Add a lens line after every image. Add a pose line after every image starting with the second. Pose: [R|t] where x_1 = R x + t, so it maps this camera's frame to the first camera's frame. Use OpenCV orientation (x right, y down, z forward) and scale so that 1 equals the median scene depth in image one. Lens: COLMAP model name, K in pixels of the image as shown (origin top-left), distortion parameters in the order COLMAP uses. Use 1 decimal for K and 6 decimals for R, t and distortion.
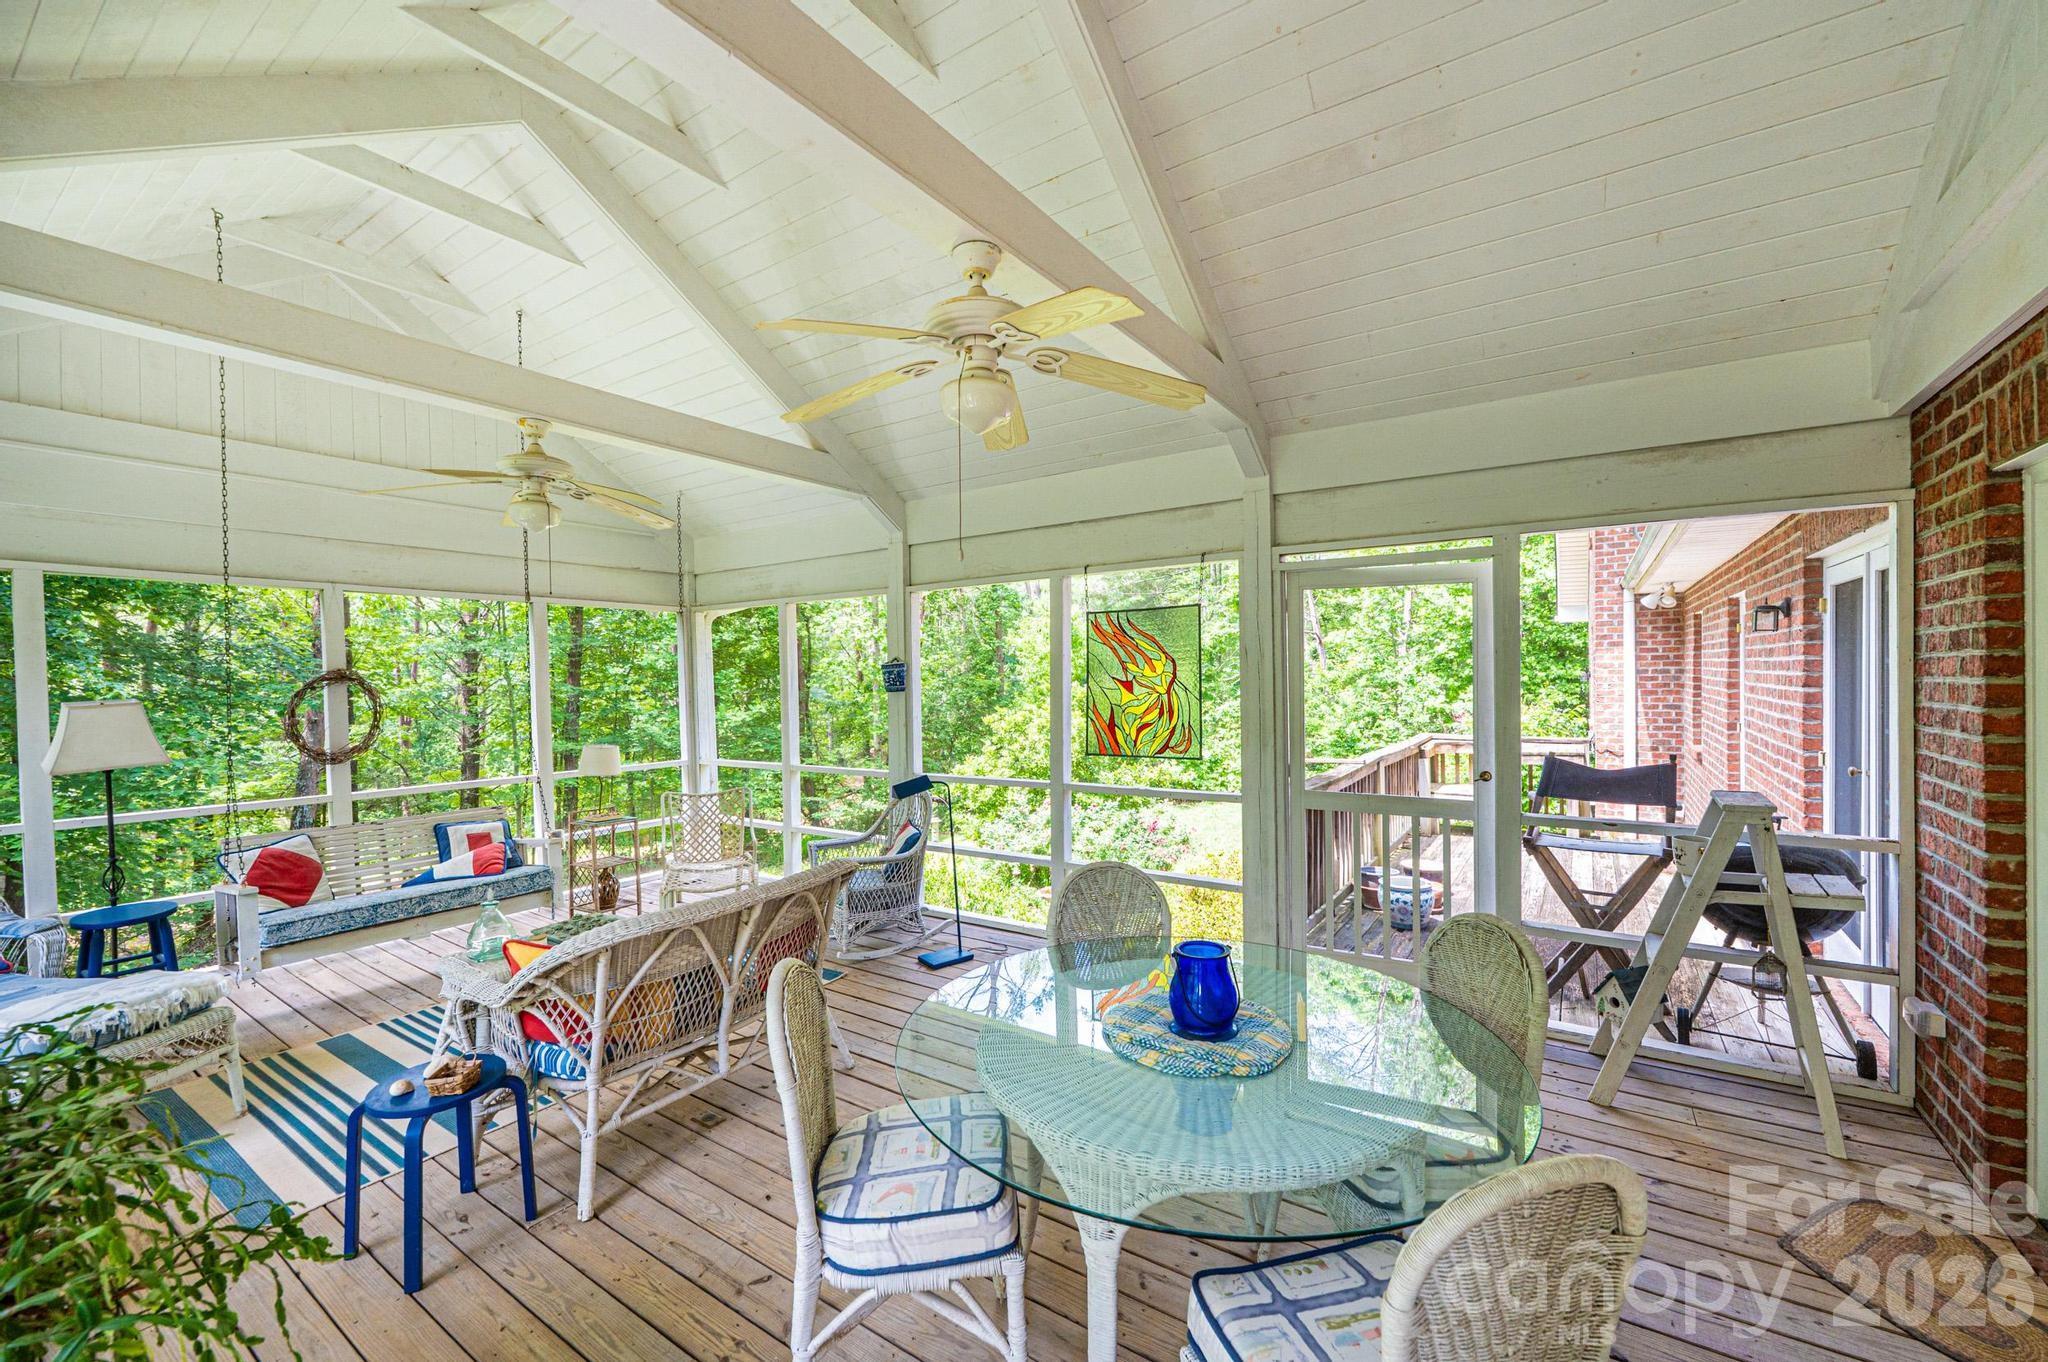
lens RADIAL K [[815.8, 0, 1024.0], [0, 815.8, 681.0], [0, 0, 1]] dist [0.001267, 0.000198]
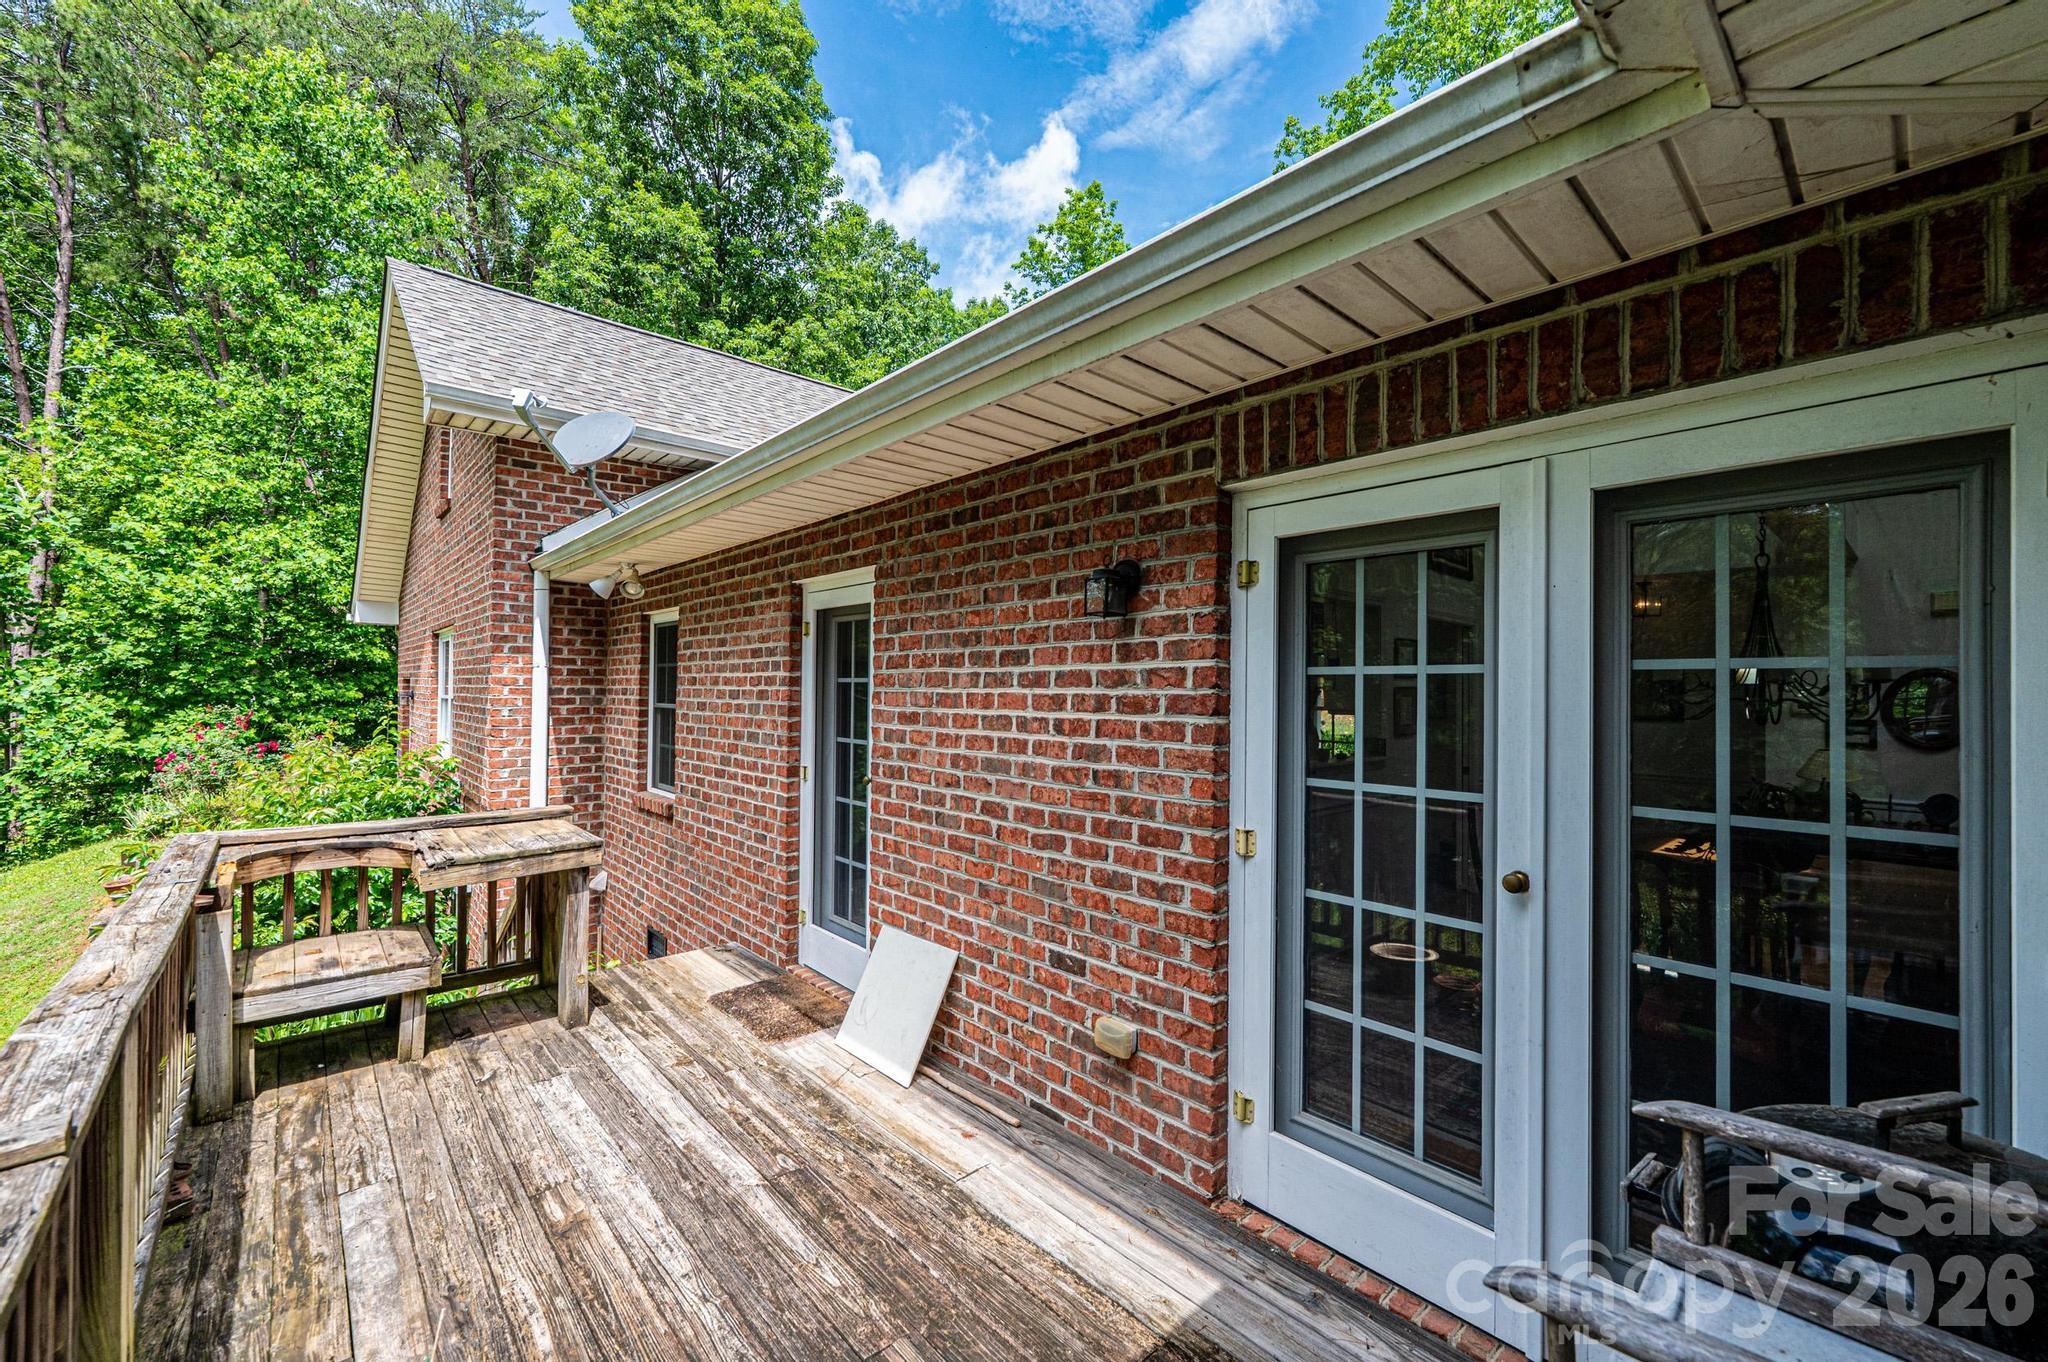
lens RADIAL K [[815.8, 0, 1024.0], [0, 815.8, 681.0], [0, 0, 1]] dist [0.001267, 0.000198]
pose [[0.235202, 0.028189, 0.971538, 0.168159], [-0.000325, 0.999582, -0.028924, -0.000324], [-0.971947, 0.006487, 0.235112, 0.439234]]
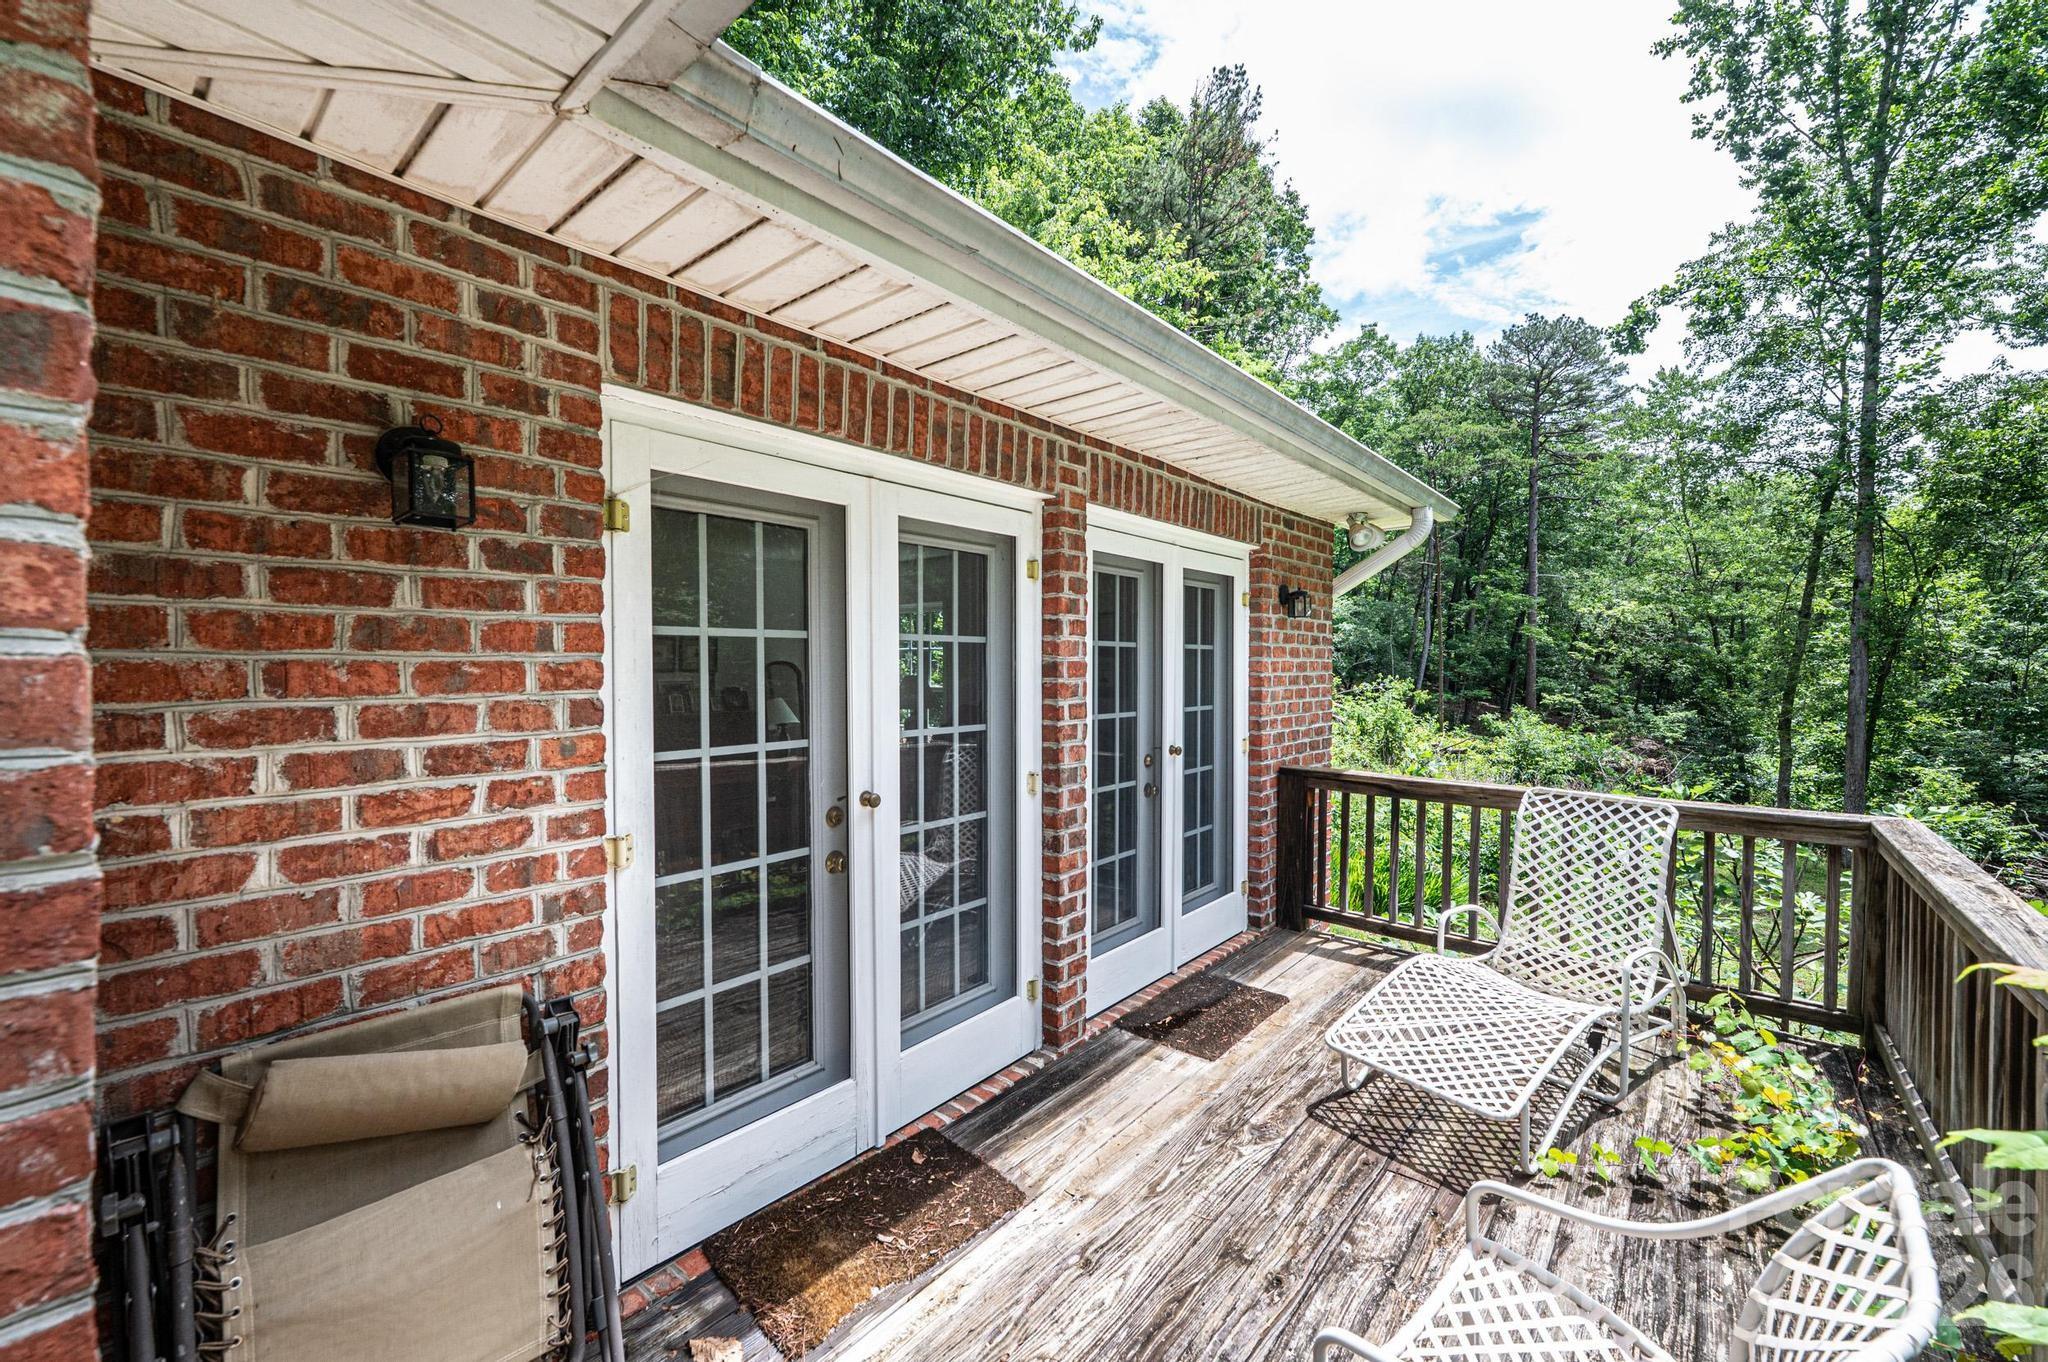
lens RADIAL K [[815.8, 0, 1024.0], [0, 815.8, 681.0], [0, 0, 1]] dist [0.001267, 0.000198]
pose [[-0.994802, 0.010449, 0.101290, 0.306345], [0.013790, 0.999382, 0.032337, -0.002698], [-0.100890, 0.033566, -0.994331, 0.613694]]
